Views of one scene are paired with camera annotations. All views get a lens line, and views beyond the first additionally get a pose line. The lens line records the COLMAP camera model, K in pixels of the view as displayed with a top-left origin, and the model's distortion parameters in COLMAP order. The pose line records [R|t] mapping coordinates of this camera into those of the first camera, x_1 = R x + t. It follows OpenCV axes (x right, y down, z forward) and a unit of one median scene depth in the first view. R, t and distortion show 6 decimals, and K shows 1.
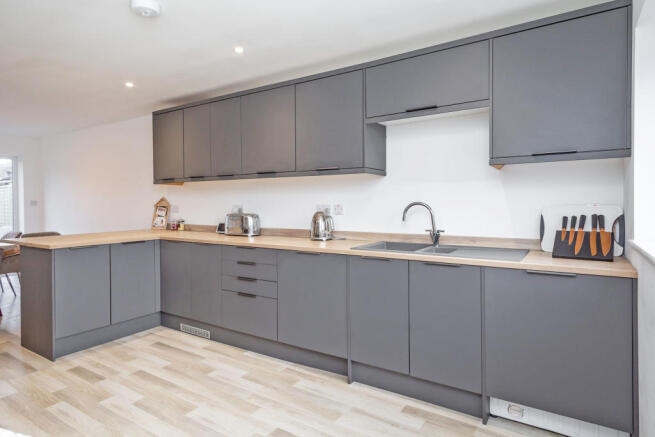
lens RADIAL K [[367.2, 0, 329.9], [0, 367.2, 201.4], [0, 0, 1]] dist [0.001597, -0.000267]
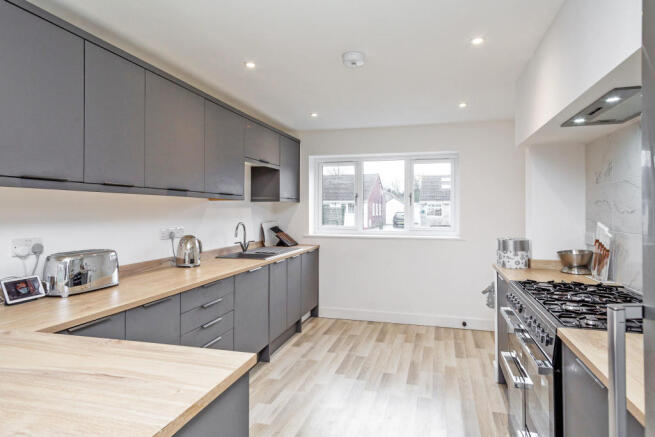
lens RADIAL K [[387.5, 0, 328.8], [0, 387.5, 198.5], [0, 0, 1]] dist [0.003559, 0.000567]
pose [[-0.290057, 0.038941, 0.956217, -1.351559], [0.009051, 0.999239, -0.037947, -0.032708], [-0.956966, -0.002352, -0.290189, 1.193987]]
